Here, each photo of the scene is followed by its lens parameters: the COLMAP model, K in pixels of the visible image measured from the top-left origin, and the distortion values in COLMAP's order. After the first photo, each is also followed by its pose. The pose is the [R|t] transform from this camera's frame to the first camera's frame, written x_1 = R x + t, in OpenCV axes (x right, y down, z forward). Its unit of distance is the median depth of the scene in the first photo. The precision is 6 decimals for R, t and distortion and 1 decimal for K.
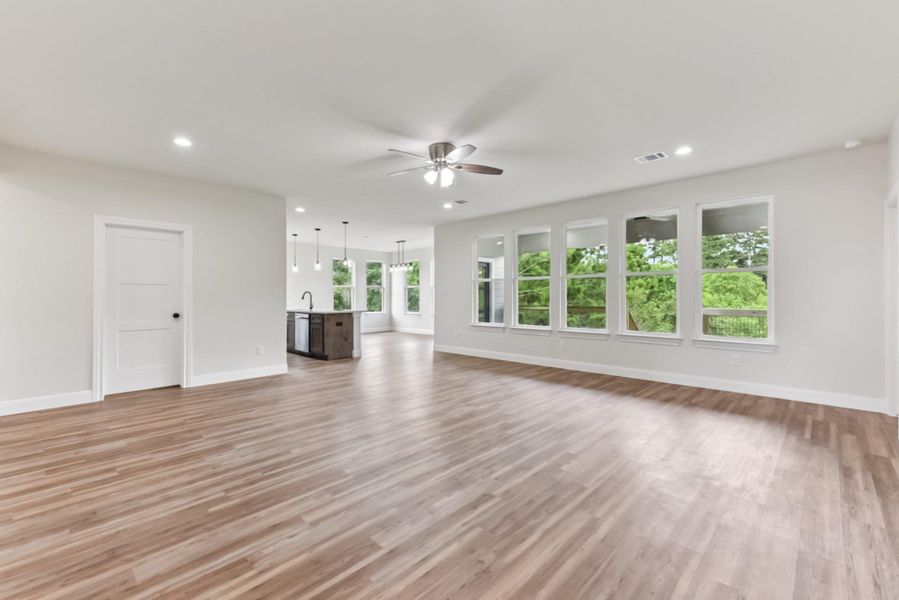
lens RADIAL K [[361.8, 0, 455.5], [0, 361.8, 296.2], [0, 0, 1]] dist [0.030101, -0.000838]
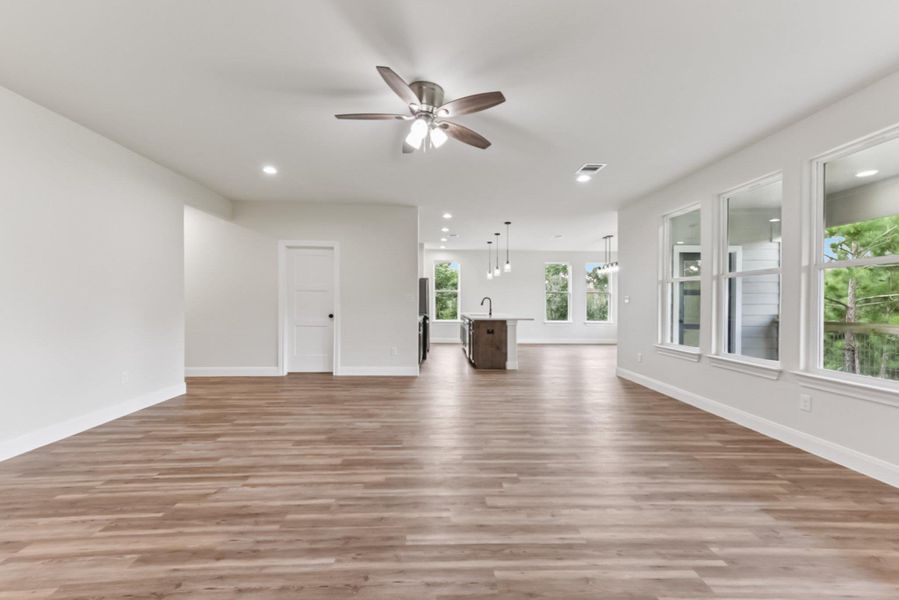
lens RADIAL K [[361.8, 0, 430.4], [0, 361.8, 301.1], [0, 0, 1]] dist [0.030101, -0.000838]
pose [[0.742594, 0.007674, -0.669698, 0.446757], [-0.011468, 0.999933, -0.001259, 0.001656], [0.669644, 0.008615, 0.742633, 0.476670]]
